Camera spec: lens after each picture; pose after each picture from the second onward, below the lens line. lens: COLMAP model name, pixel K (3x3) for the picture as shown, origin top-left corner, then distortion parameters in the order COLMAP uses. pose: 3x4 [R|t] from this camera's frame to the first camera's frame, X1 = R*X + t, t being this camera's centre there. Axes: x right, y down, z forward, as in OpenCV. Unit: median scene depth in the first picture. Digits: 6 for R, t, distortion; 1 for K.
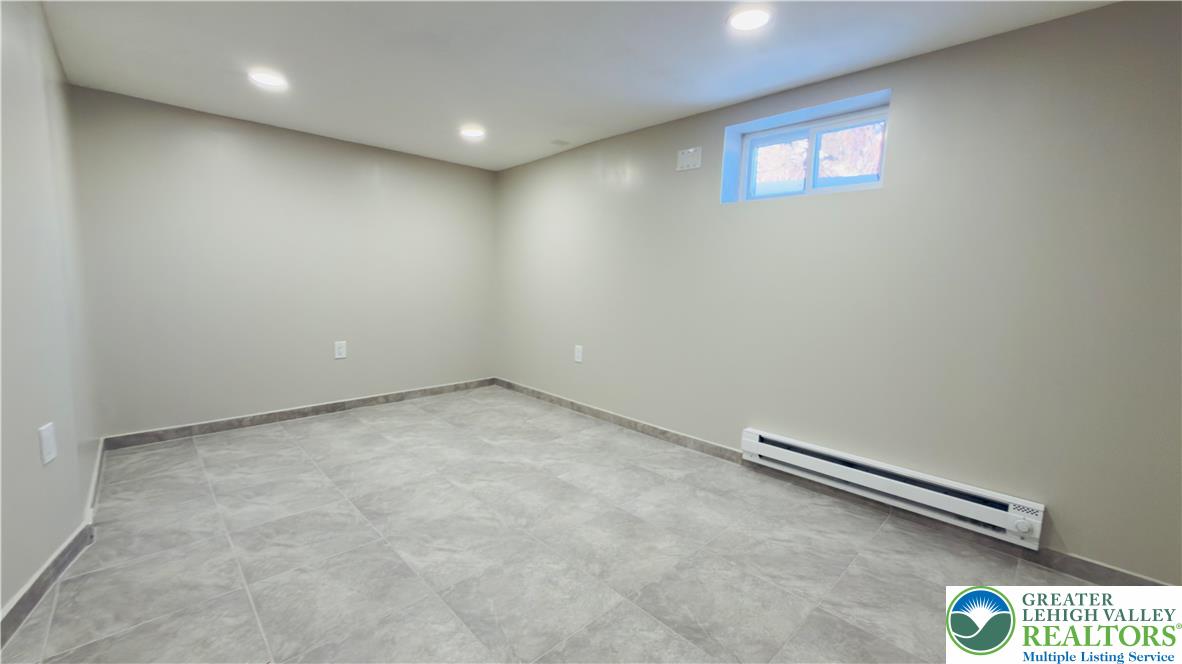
lens RADIAL K [[470.9, 0, 591.0], [0, 470.9, 332.0], [0, 0, 1]] dist [-0.000380, 0.000023]
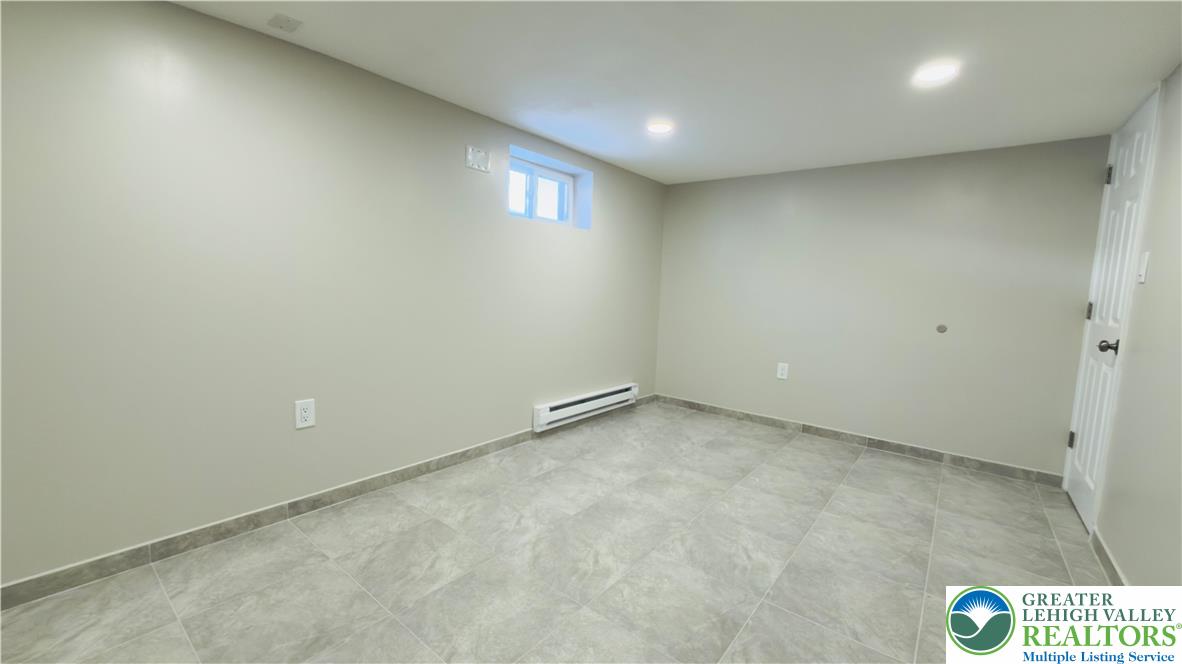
lens RADIAL K [[470.9, 0, 591.0], [0, 470.9, 332.0], [0, 0, 1]] dist [-0.000380, 0.000023]
pose [[-0.123384, -0.130514, 0.983739, -0.949293], [0.071172, 0.987597, 0.139953, -0.164198], [-0.989803, 0.087283, -0.112564, 1.079589]]
